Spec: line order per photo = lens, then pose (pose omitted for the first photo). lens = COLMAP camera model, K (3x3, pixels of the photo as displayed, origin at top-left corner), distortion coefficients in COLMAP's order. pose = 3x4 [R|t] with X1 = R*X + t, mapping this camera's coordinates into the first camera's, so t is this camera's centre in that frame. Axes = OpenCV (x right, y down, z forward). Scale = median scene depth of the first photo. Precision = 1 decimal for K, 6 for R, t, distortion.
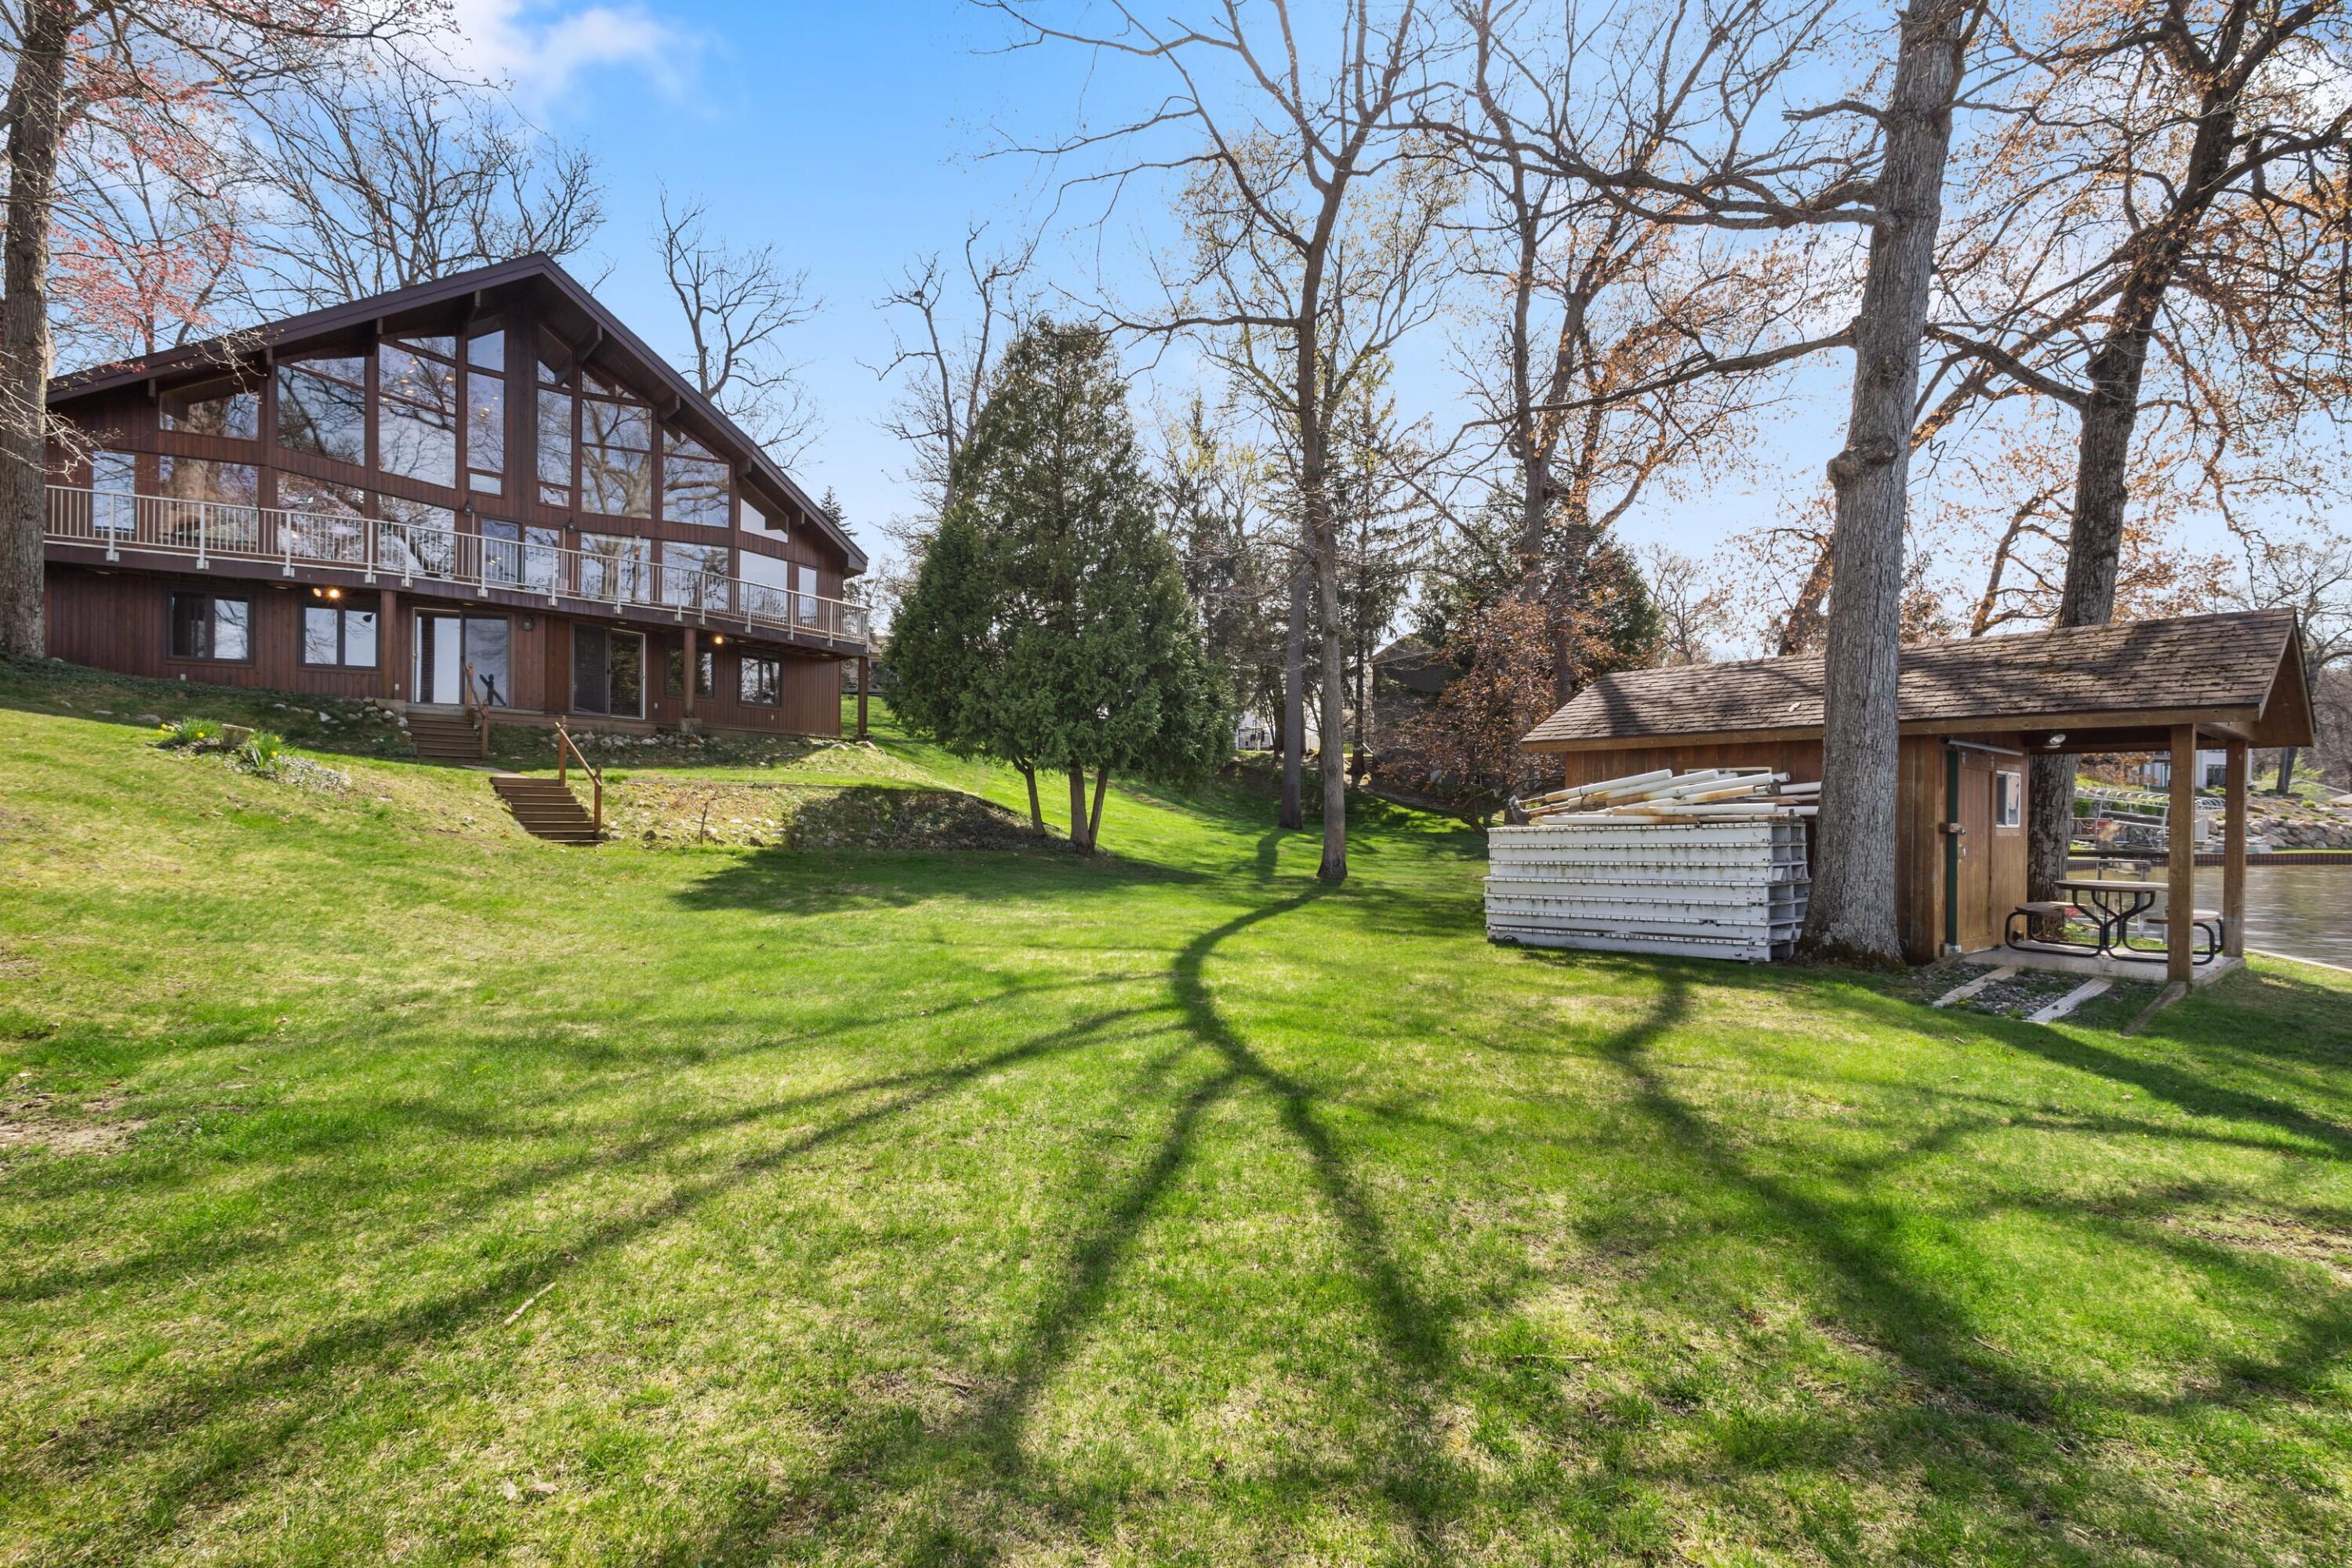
lens RADIAL K [[1093.9, 0, 1180.9], [0, 1093.9, 799.7], [0, 0, 1]] dist [0.011097, -0.003392]
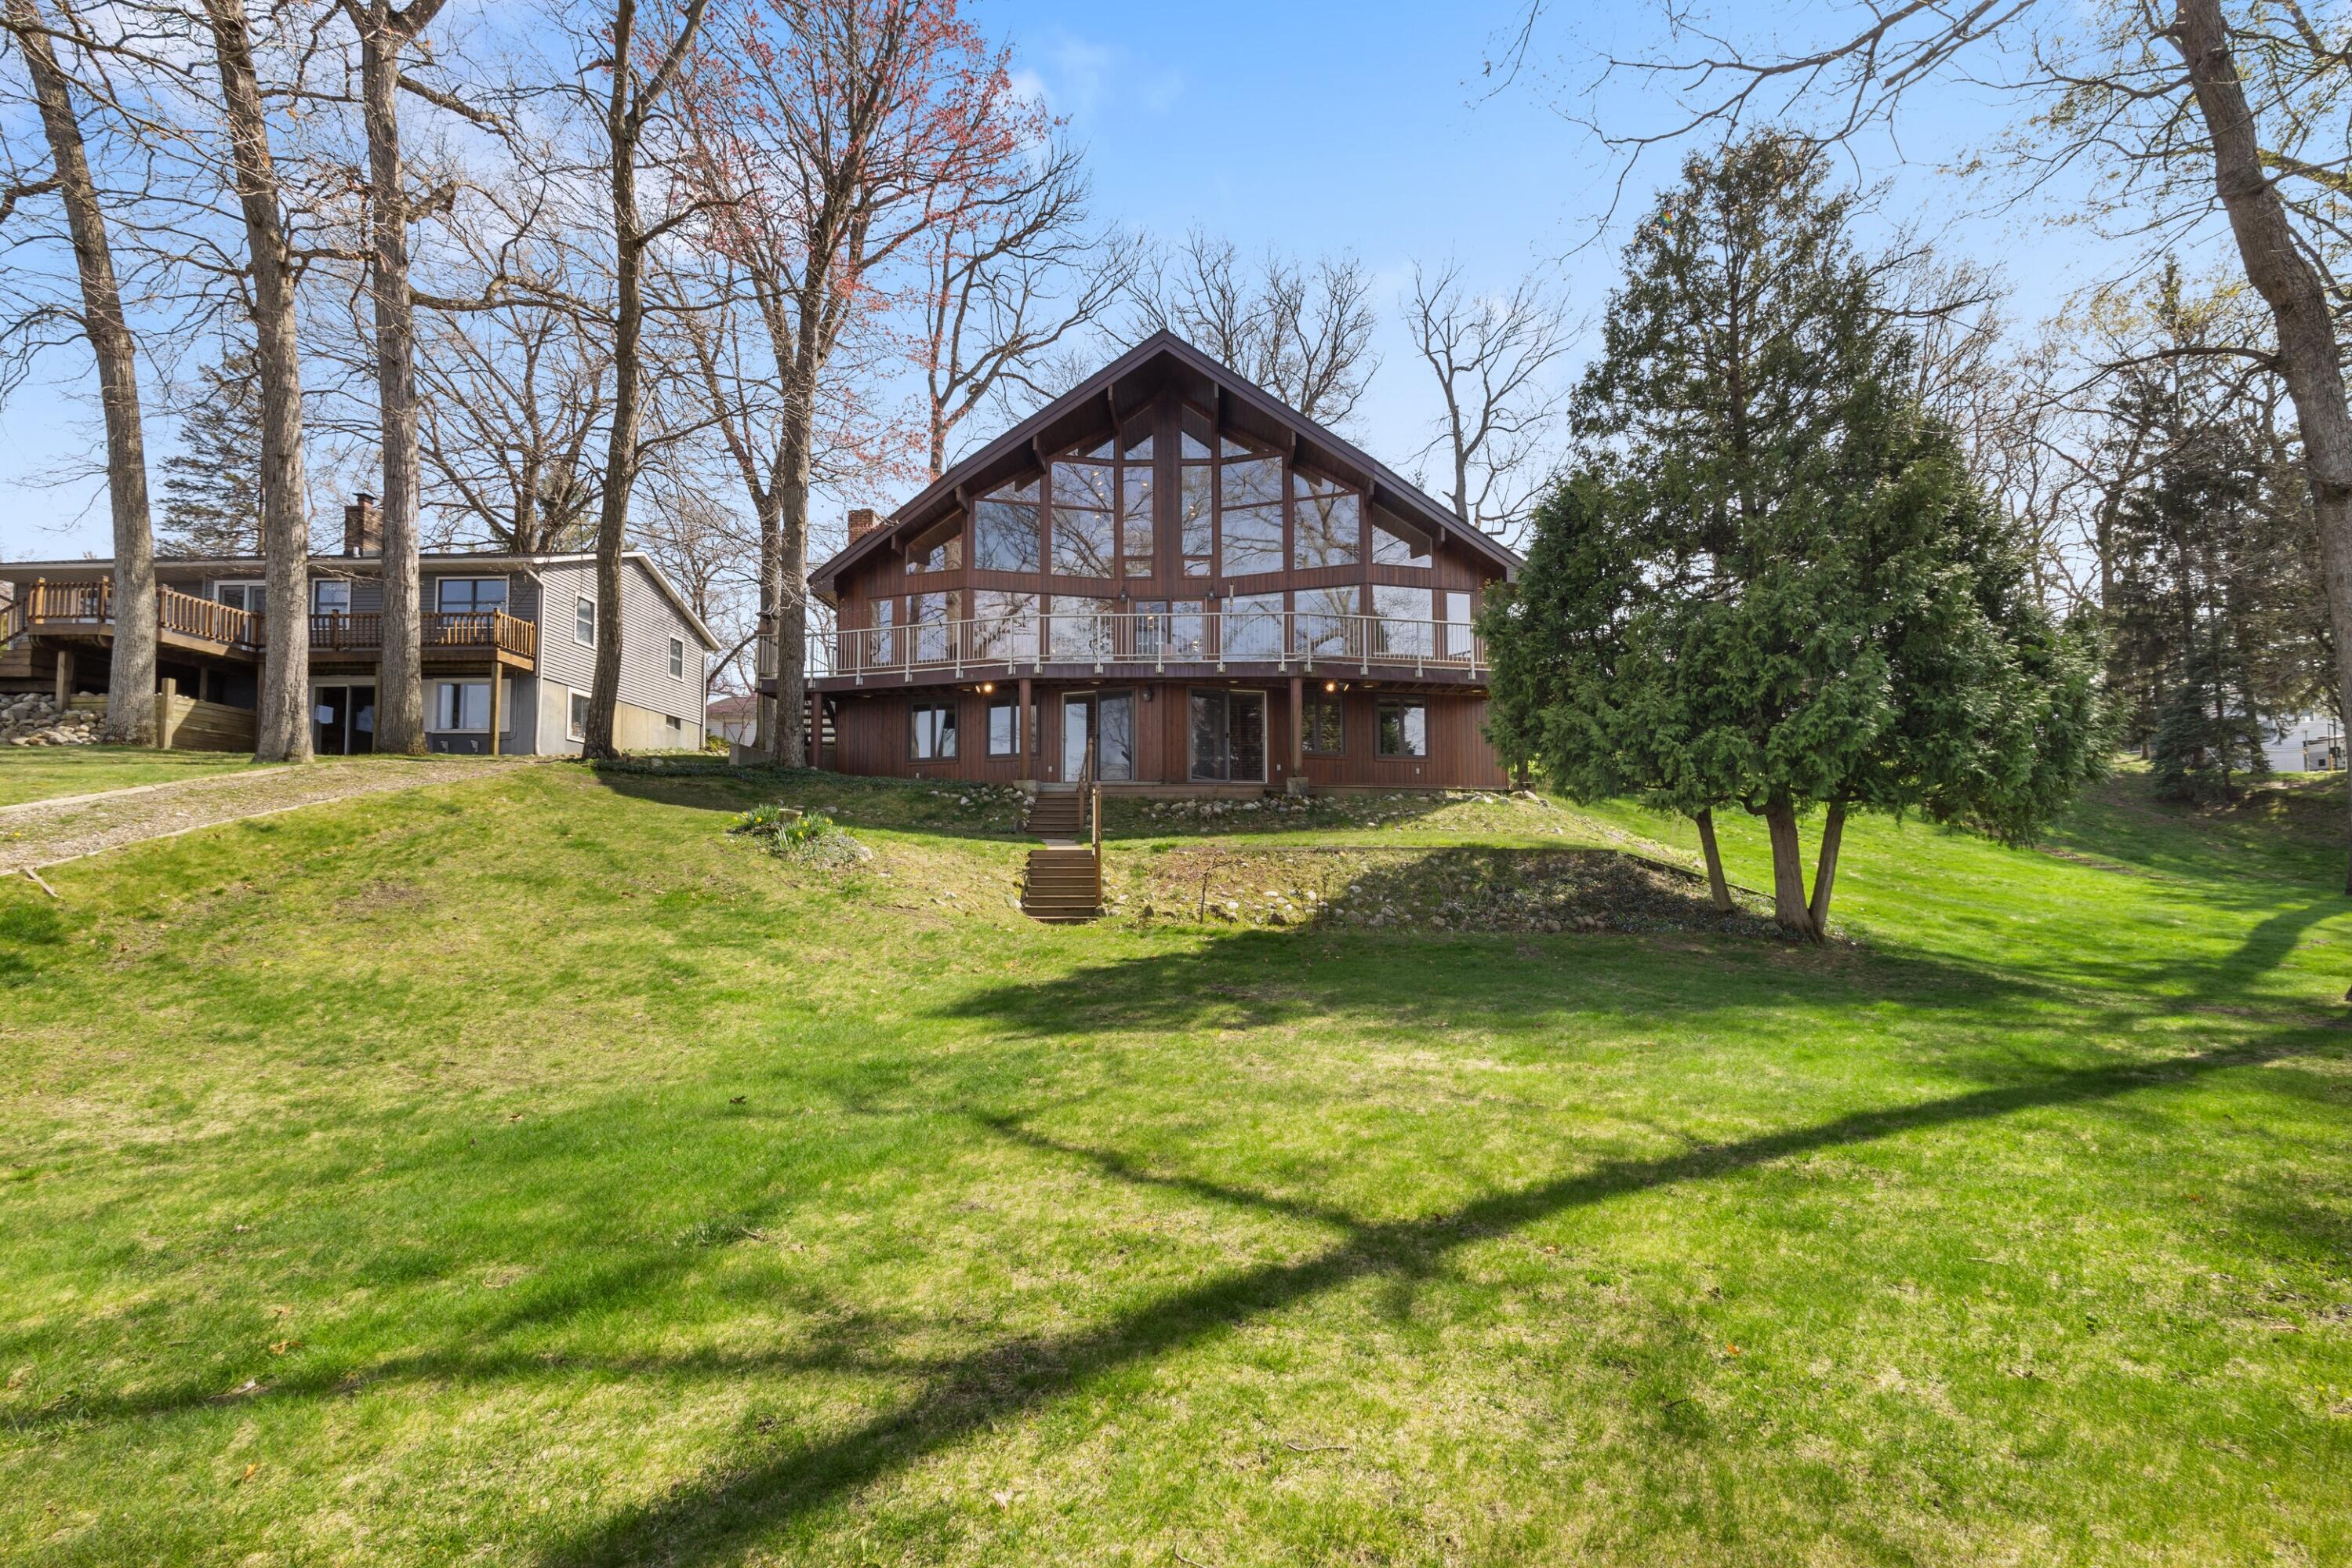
lens RADIAL K [[1093.9, 0, 1180.9], [0, 1093.9, 799.7], [0, 0, 1]] dist [0.011097, -0.003392]
pose [[0.715639, -0.067076, -0.695242, 0.098796], [0.022282, 0.997064, -0.073259, 0.006462], [0.698115, 0.036935, 0.715032, 0.301078]]
